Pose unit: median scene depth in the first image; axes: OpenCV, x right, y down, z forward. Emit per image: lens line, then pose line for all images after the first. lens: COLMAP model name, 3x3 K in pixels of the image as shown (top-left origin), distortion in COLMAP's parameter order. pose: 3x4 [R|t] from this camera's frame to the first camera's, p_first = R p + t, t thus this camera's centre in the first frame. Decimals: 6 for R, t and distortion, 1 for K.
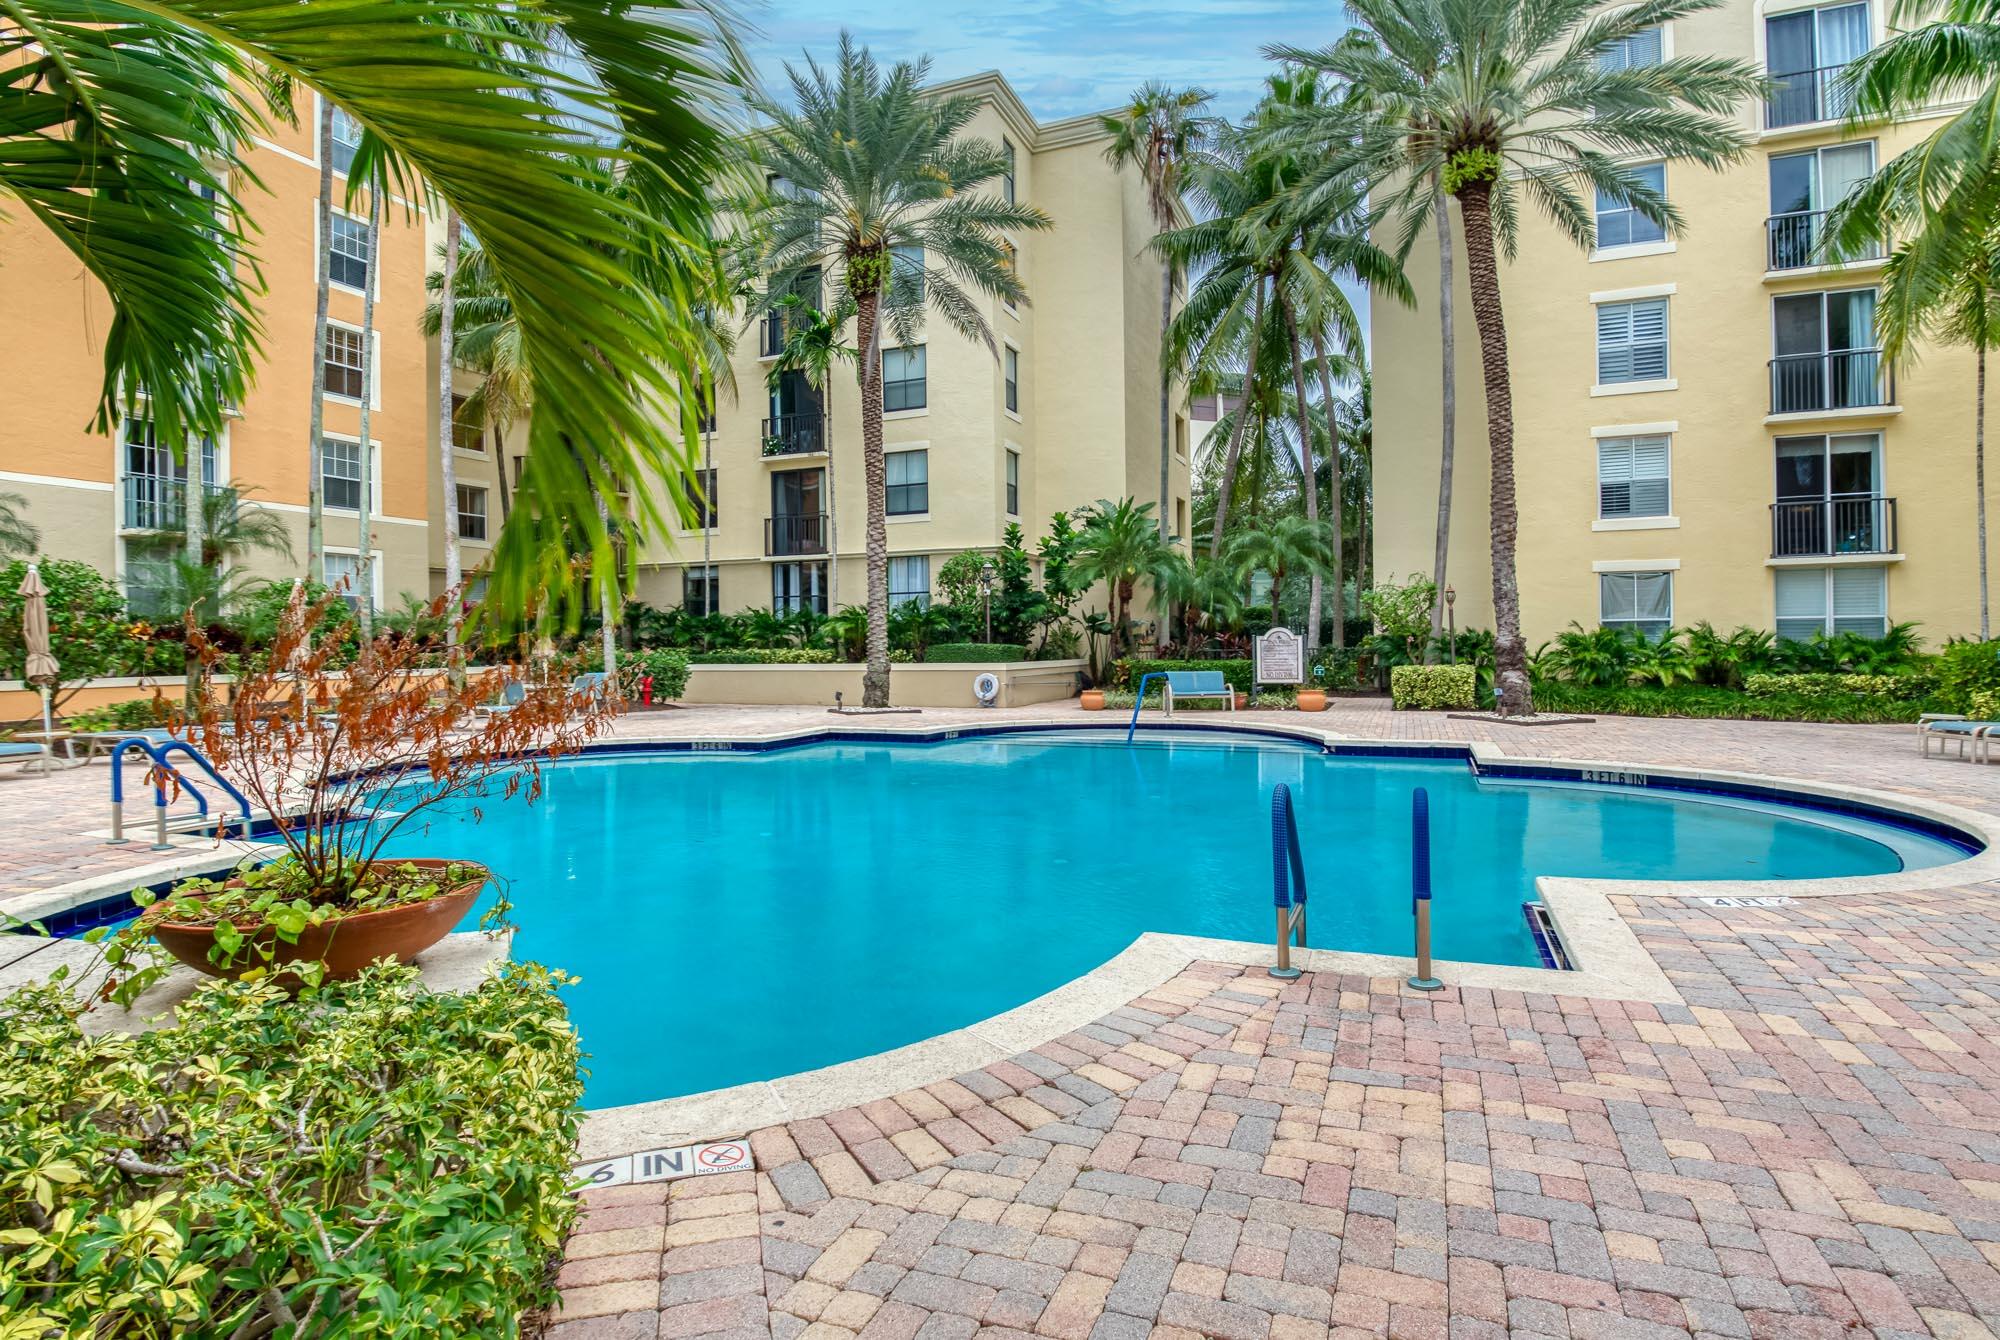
lens RADIAL K [[994.1, 0, 1002.6], [0, 994.1, 645.8], [0, 0, 1]] dist [-0.001067, -0.014540]
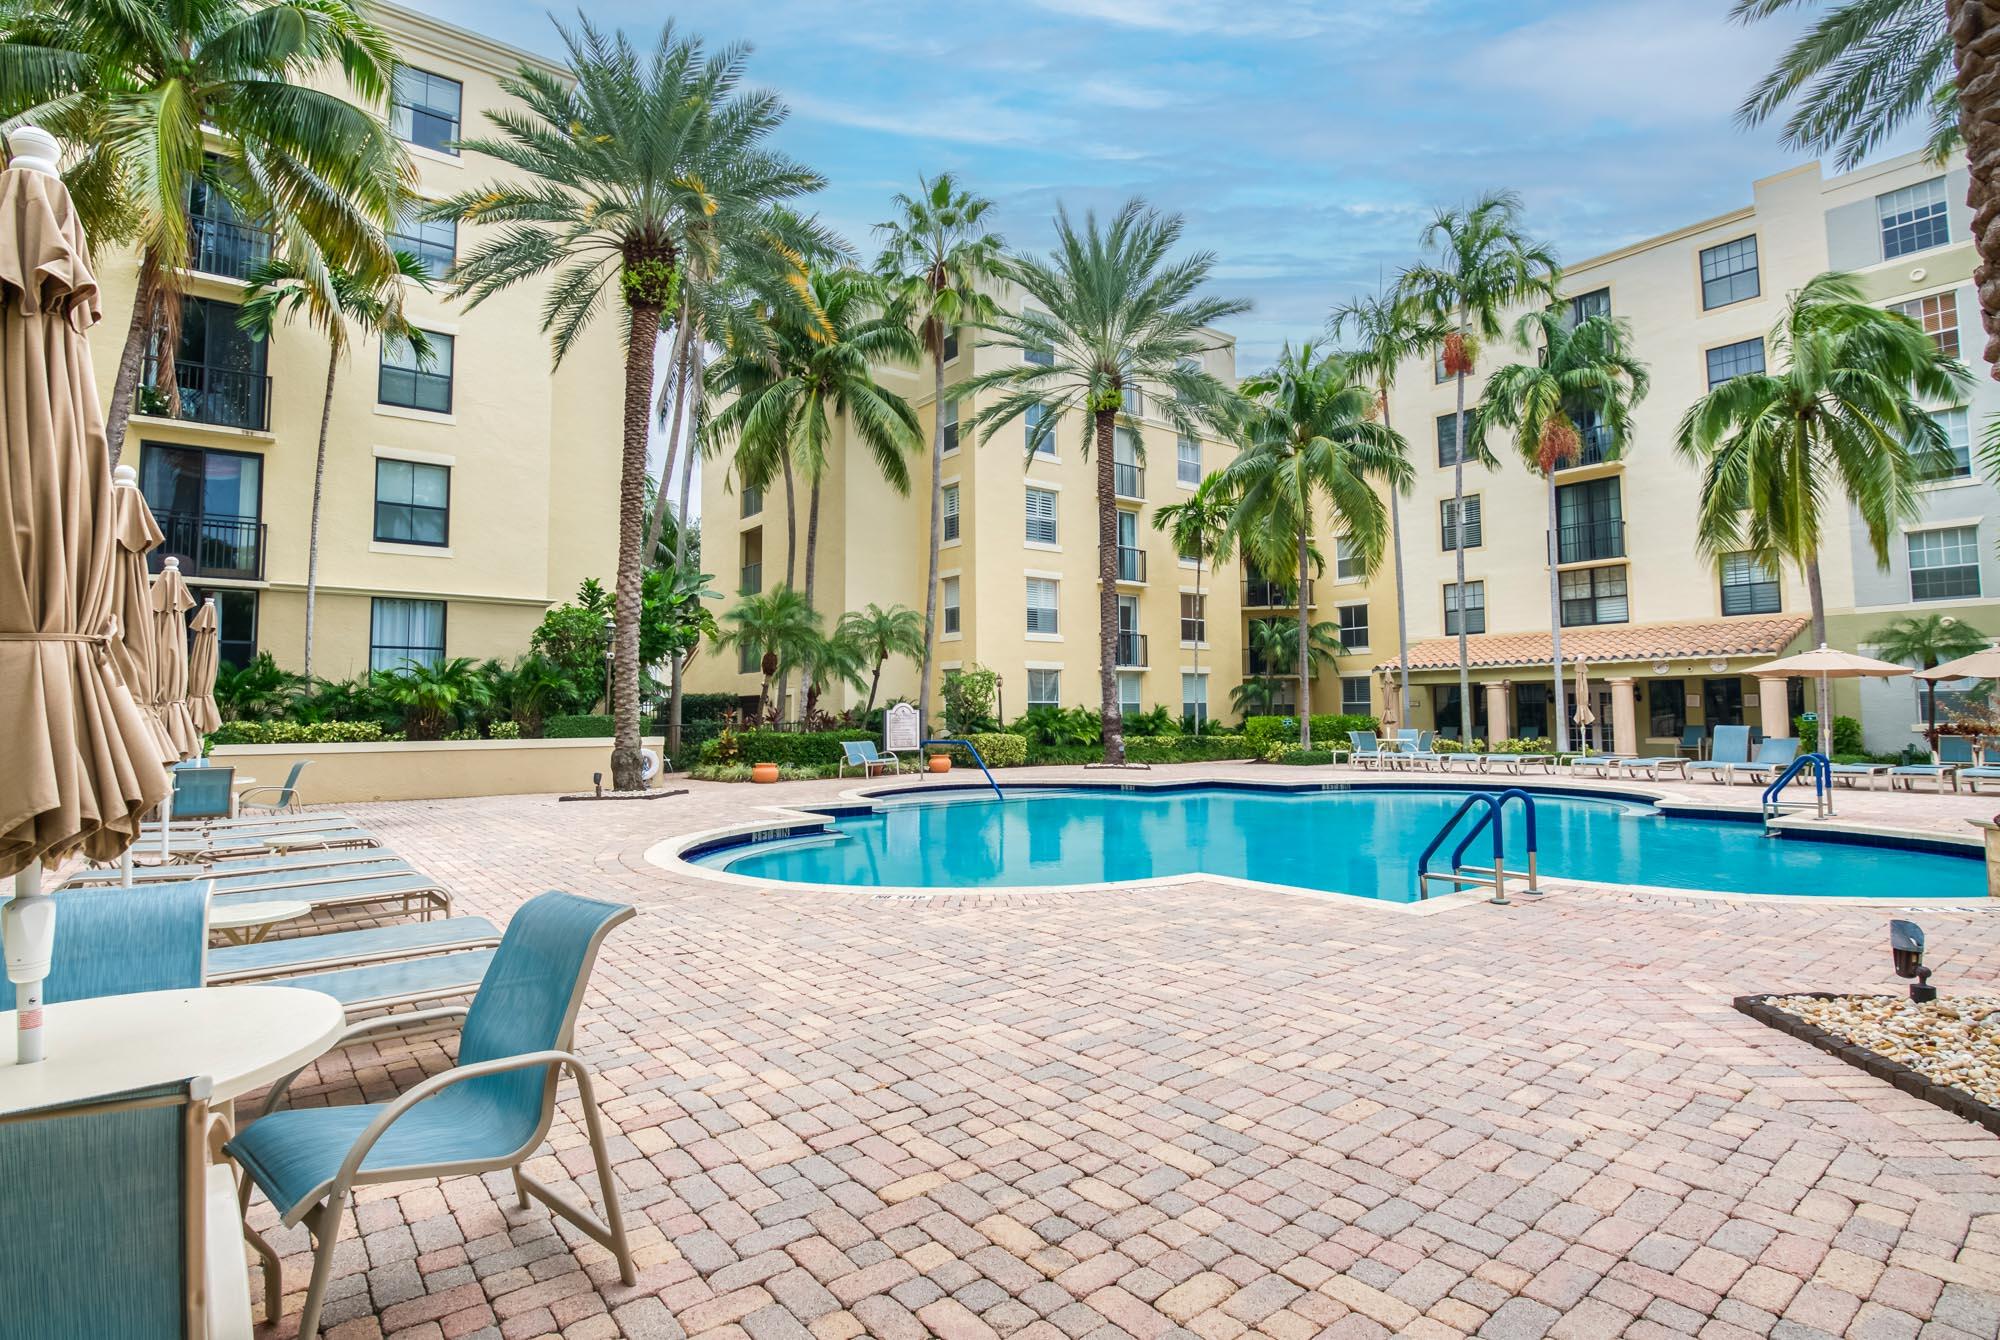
lens RADIAL K [[994.1, 0, 1002.6], [0, 994.1, 645.8], [0, 0, 1]] dist [-0.001067, -0.014540]
pose [[0.500091, 0.069377, 0.863189, -0.677885], [0.004056, 0.996587, -0.082449, 0.011658], [-0.865963, 0.044732, 0.498103, 0.310457]]
